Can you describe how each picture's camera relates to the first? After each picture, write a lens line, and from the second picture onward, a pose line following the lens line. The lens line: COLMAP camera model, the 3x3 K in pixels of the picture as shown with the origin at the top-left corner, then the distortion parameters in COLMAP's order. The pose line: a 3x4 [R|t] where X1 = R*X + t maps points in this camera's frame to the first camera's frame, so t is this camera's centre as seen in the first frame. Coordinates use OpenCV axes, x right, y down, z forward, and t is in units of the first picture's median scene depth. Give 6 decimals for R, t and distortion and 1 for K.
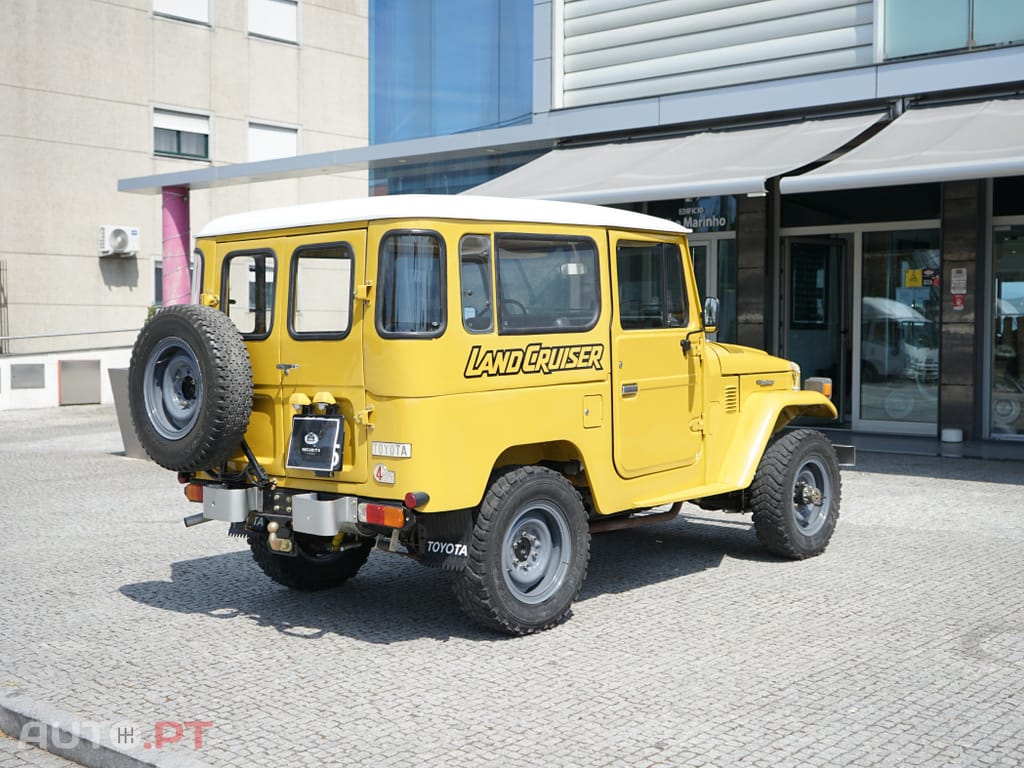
lens RADIAL K [[1329.9, 0, 534.6], [0, 1329.9, 381.9], [0, 0, 1]] dist [-0.002218, 0.035743]
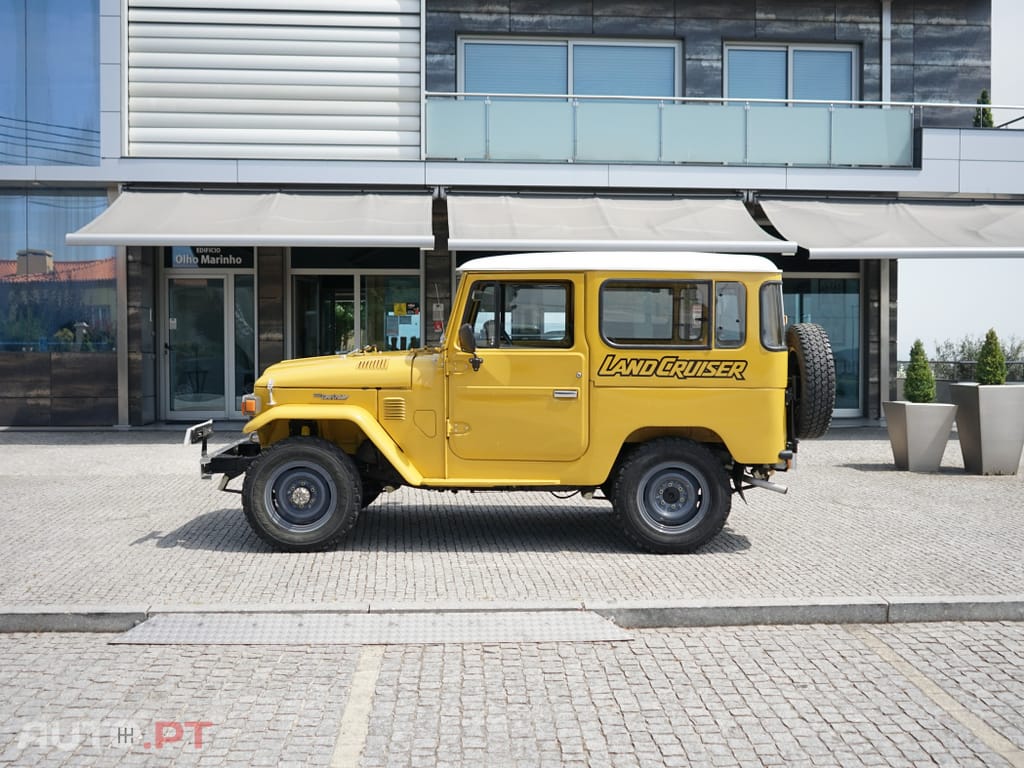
lens RADIAL K [[1080.2, 0, 512.0], [0, 1080.2, 384.0], [0, 0, 1]] dist [-0.019000, 0.012032]
pose [[0.701718, -0.022796, 0.712090, -0.512727], [0.028006, 0.999598, 0.004402, 0.000300], [-0.711904, 0.016854, 0.702074, 0.115360]]
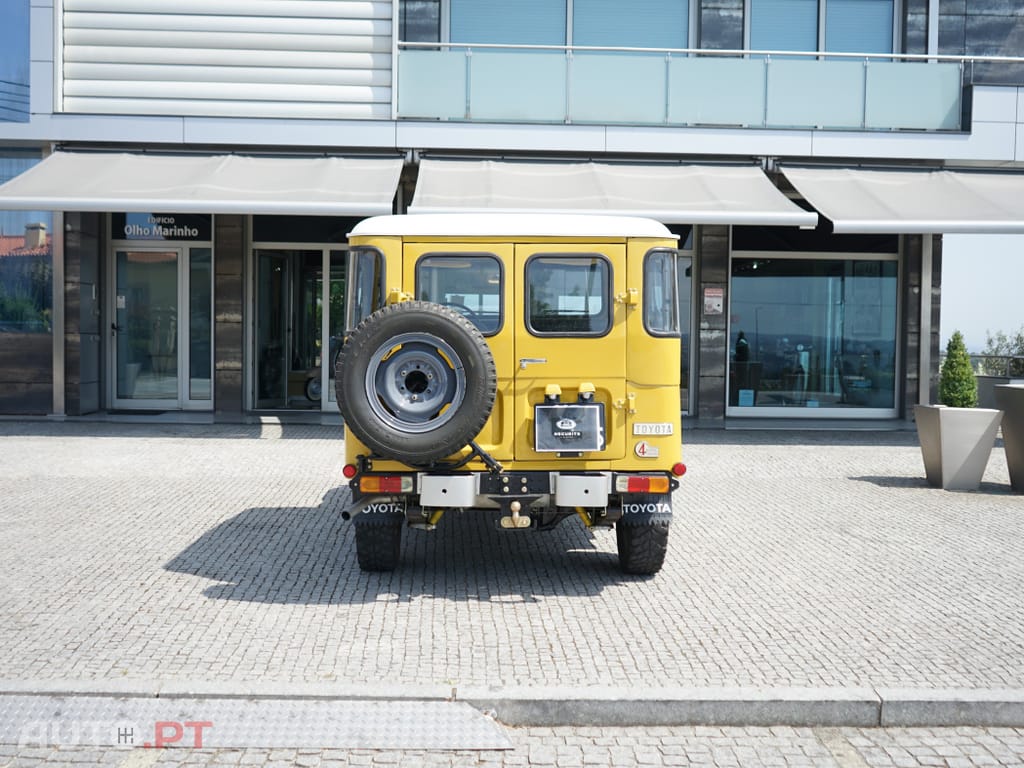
lens RADIAL K [[1107.5, 0, 508.6], [0, 1107.5, 382.2], [0, 0, 1]] dist [-0.008424, 0.017160]
pose [[0.729913, -0.019922, 0.683250, -0.388240], [0.013179, 0.999800, 0.015074, -0.003694], [-0.683413, -0.001998, 0.730029, 0.155749]]
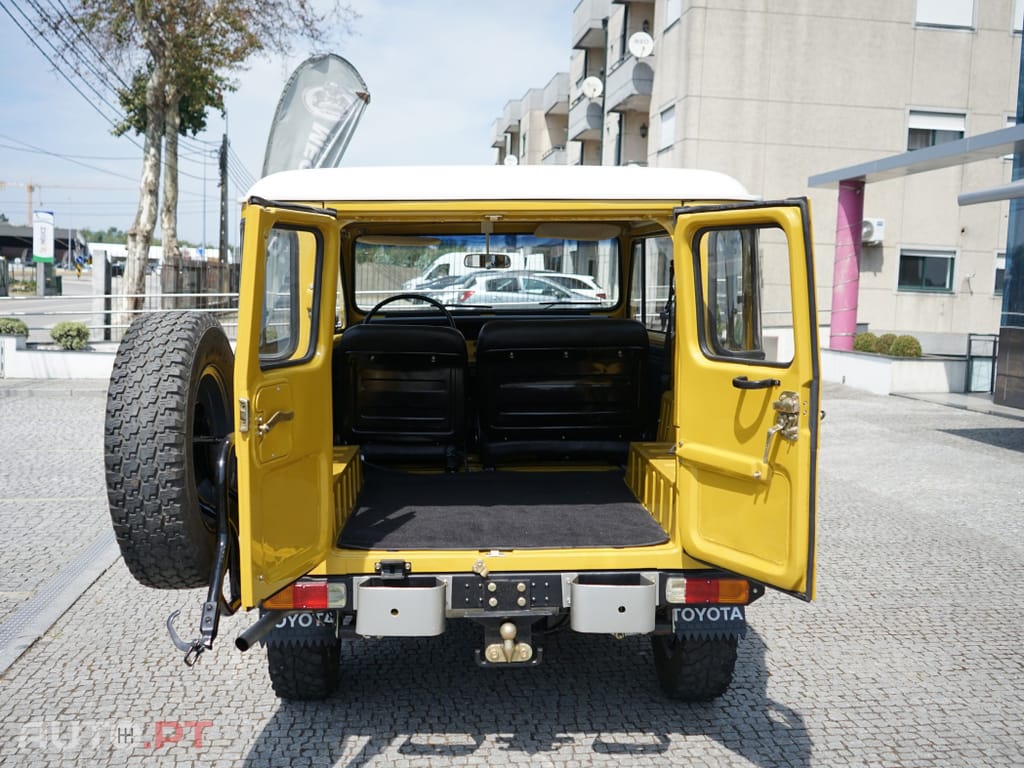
lens RADIAL K [[1090.0, 0, 512.0], [0, 1090.0, 384.0], [0, 0, 1]] dist [-0.004298, -0.000028]
pose [[0.747788, 0.082474, -0.658796, 0.200473], [-0.060407, 0.996591, 0.056194, -0.023799], [0.661184, -0.002225, 0.750220, 0.241135]]
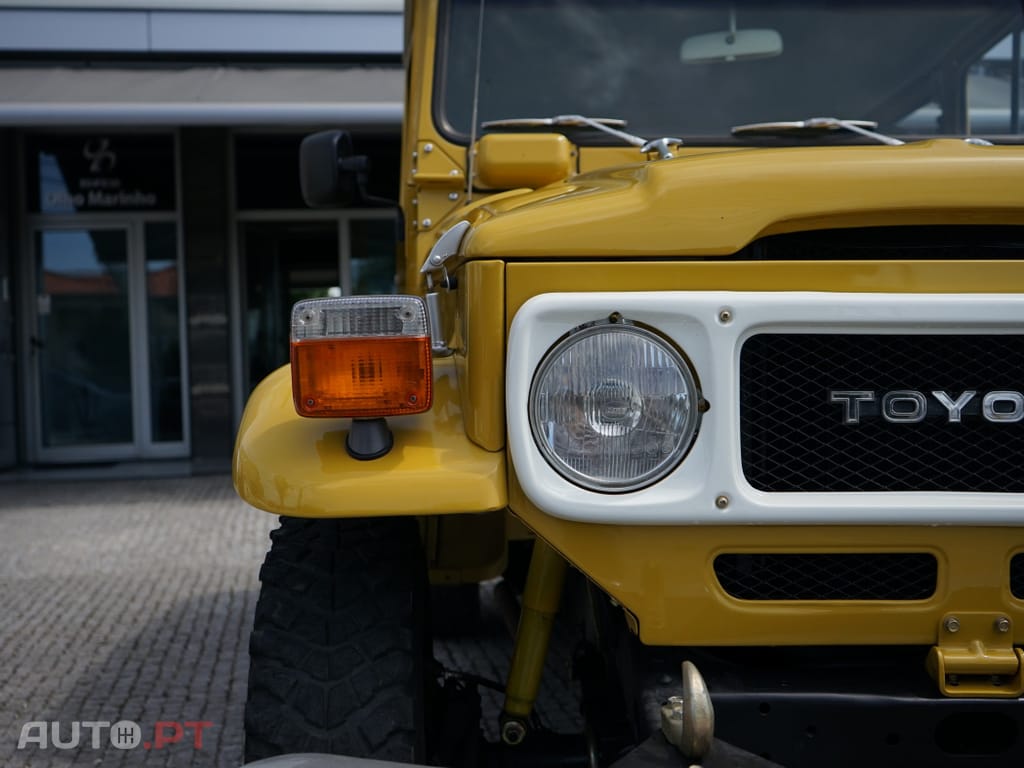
lens RADIAL K [[1170.0, 0, 491.0], [0, 1170.0, 382.5], [0, 0, 1]] dist [-0.004359, 0.008761]
pose [[0.661519, -0.026537, 0.749459, -0.304591], [0.060236, 0.998025, -0.017830, 0.014169], [-0.747505, 0.056940, 0.661811, 0.499238]]
